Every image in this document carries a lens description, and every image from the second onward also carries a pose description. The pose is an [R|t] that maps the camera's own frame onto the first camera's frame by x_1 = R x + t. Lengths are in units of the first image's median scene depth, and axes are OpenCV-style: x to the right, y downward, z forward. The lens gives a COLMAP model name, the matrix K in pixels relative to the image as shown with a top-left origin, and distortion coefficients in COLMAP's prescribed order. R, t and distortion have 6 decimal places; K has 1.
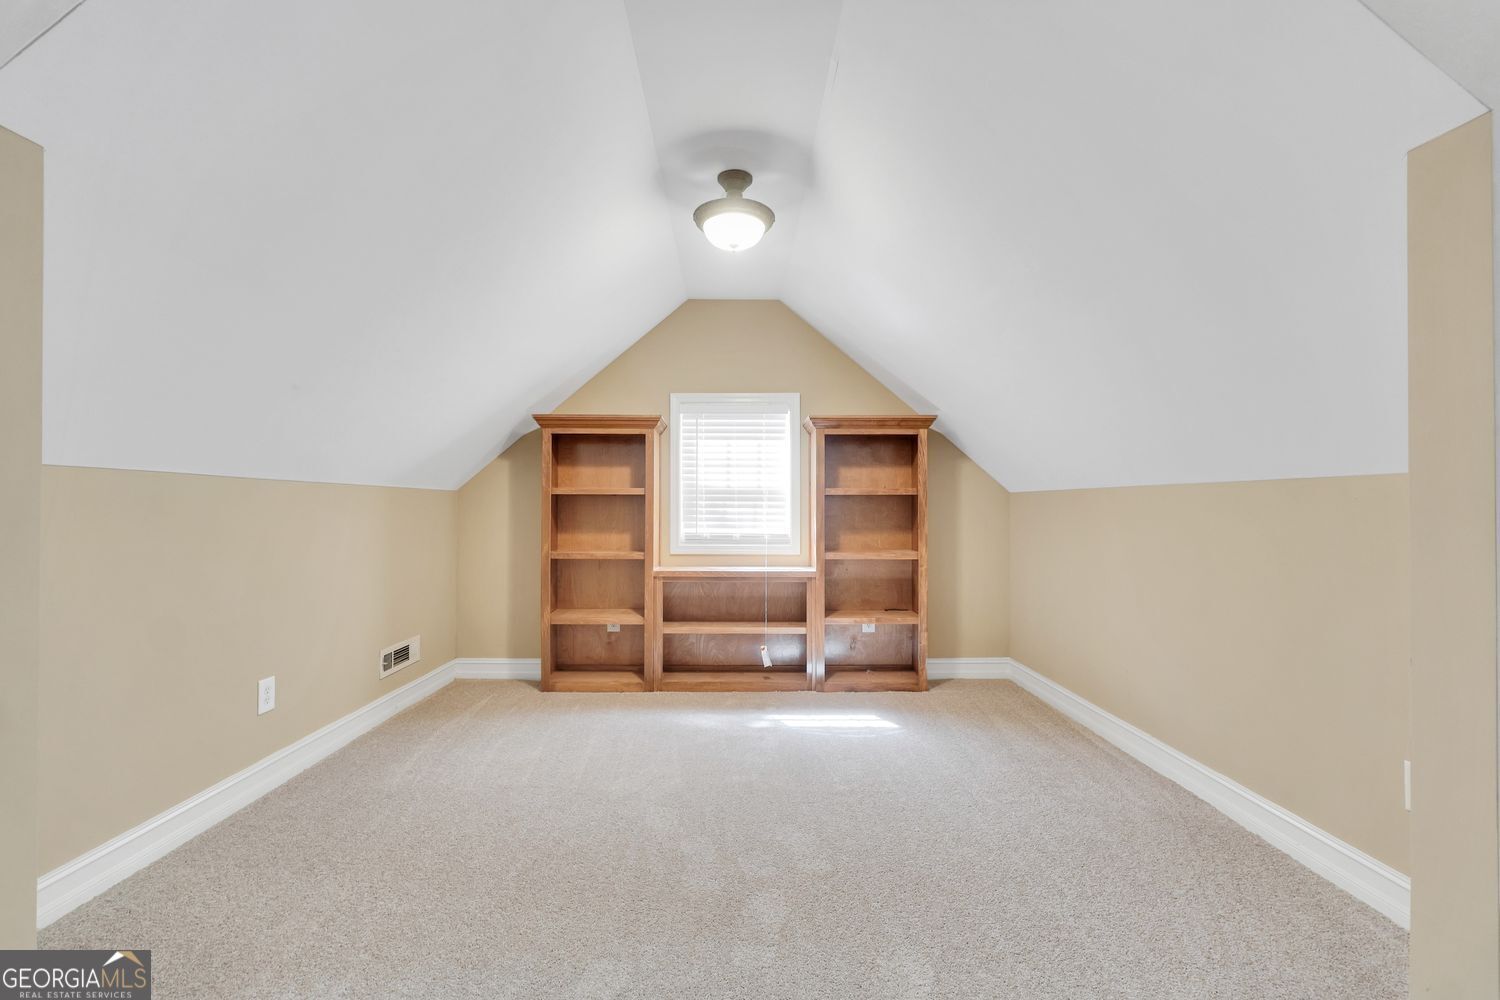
lens RADIAL K [[643.3, 0, 746.4], [0, 643.3, 504.9], [0, 0, 1]] dist [-0.017410, 0.007135]
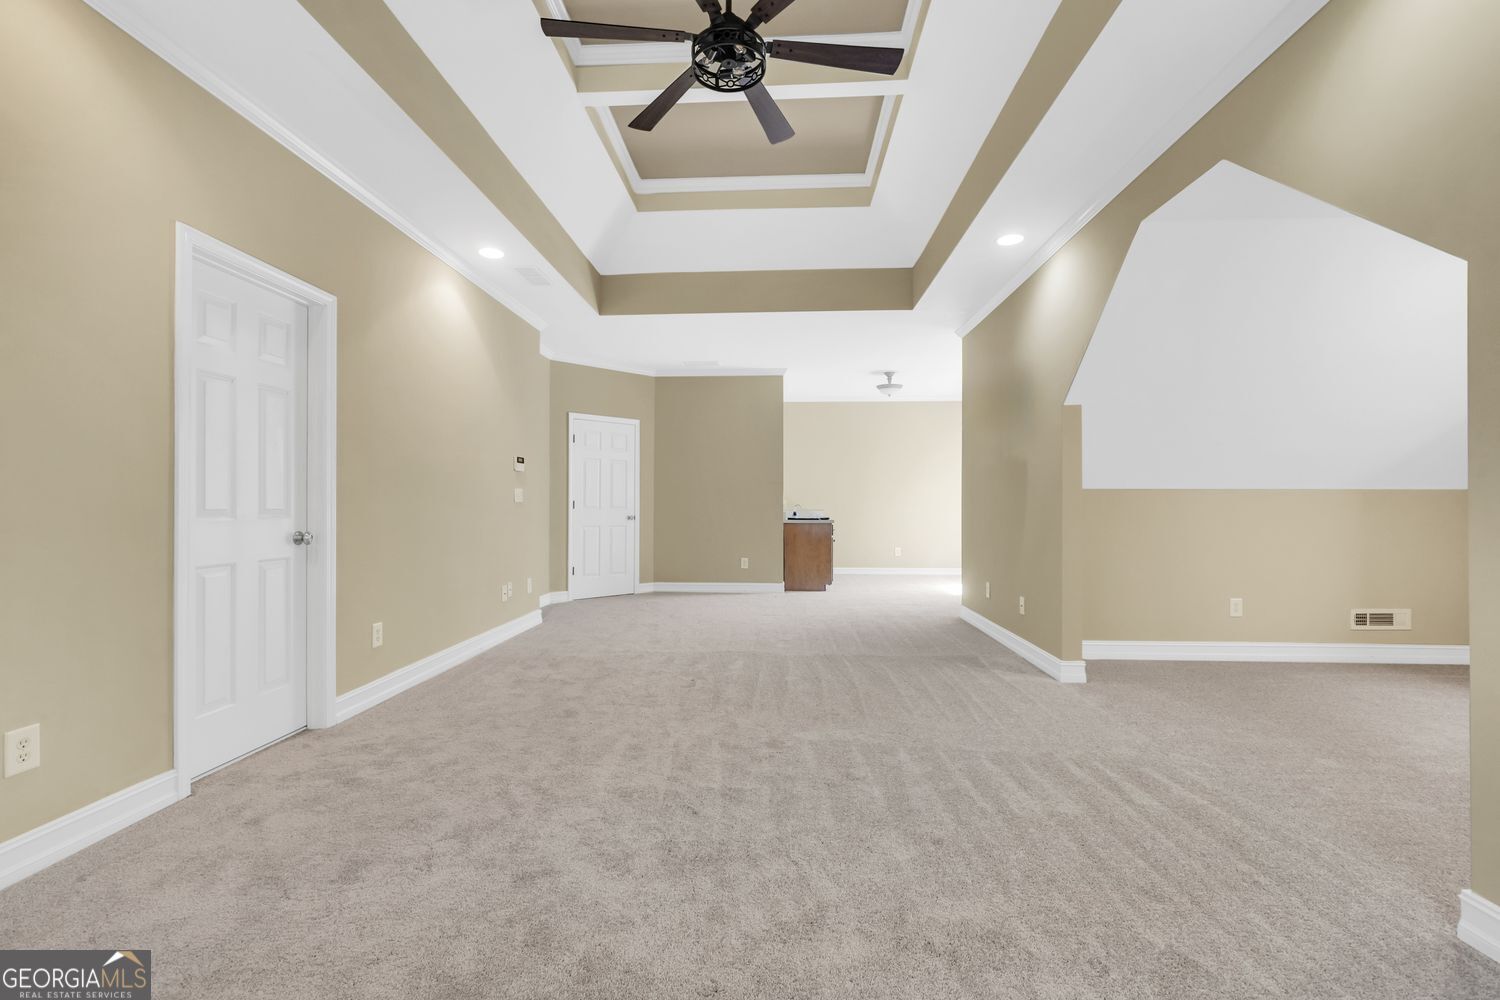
lens RADIAL K [[643.3, 0, 746.4], [0, 643.3, 504.9], [0, 0, 1]] dist [-0.017410, 0.007135]
pose [[-0.055141, -0.004195, -0.998470, 0.726488], [-0.002671, 0.999988, -0.004054, 0.012956], [0.998475, 0.002444, -0.055151, -0.181625]]
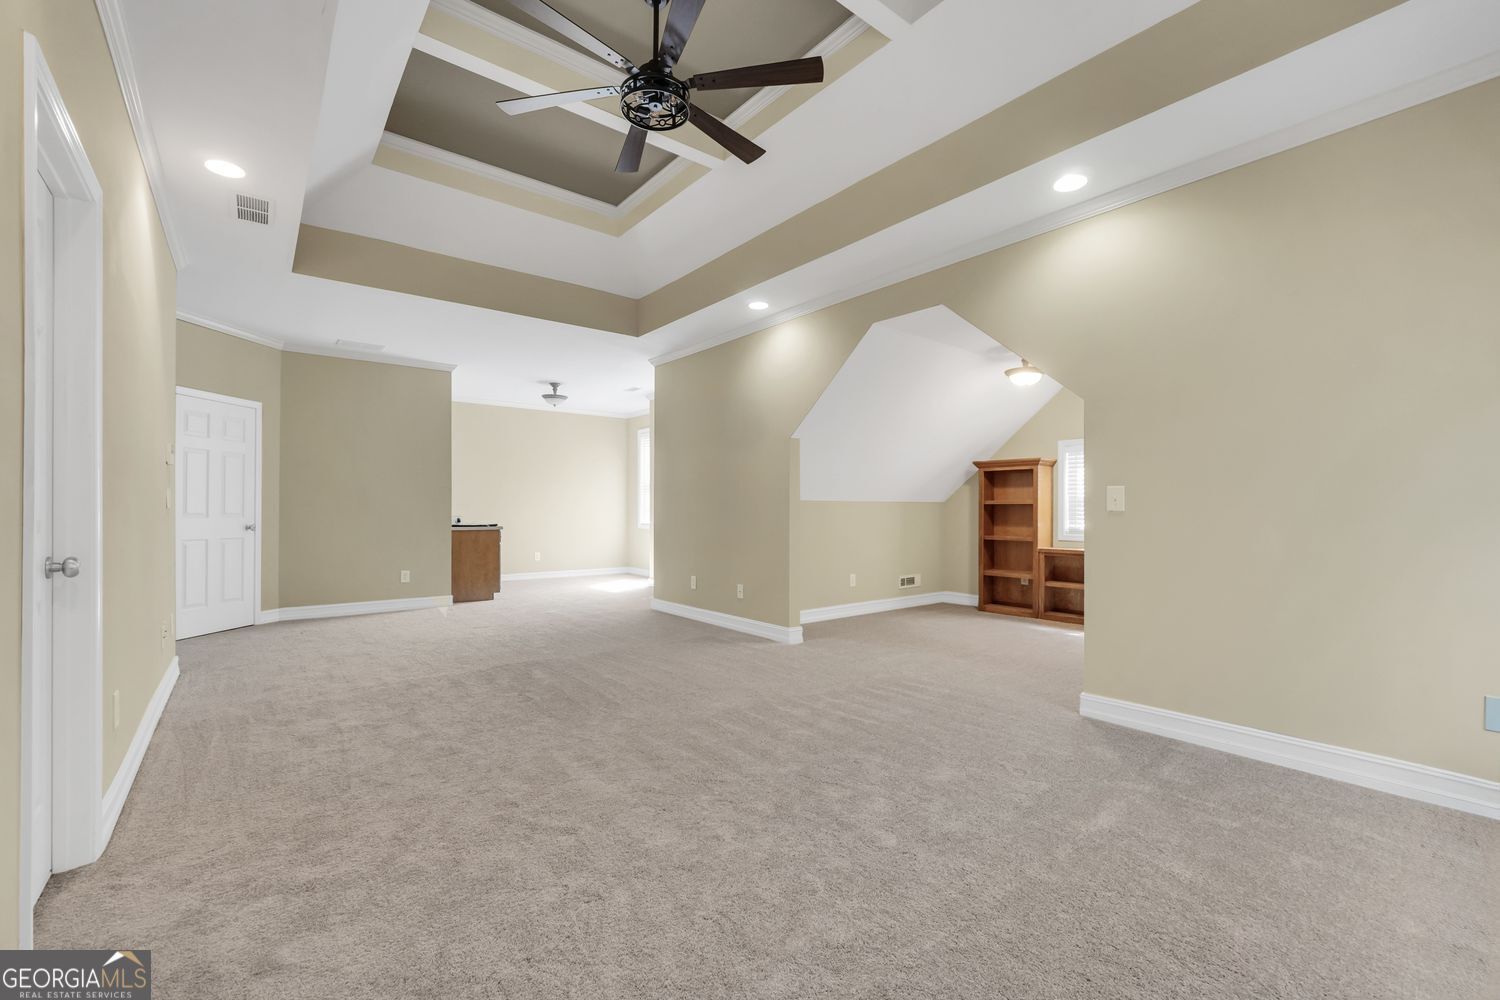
lens RADIAL K [[629.1, 0, 746.4], [0, 629.1, 511.1], [0, 0, 1]] dist [-0.018285, 0.006079]
pose [[0.624007, -0.002142, -0.781416, 0.673805], [-0.000906, 0.999994, -0.003464, 0.010097], [0.781418, 0.002869, 0.624001, -0.651617]]
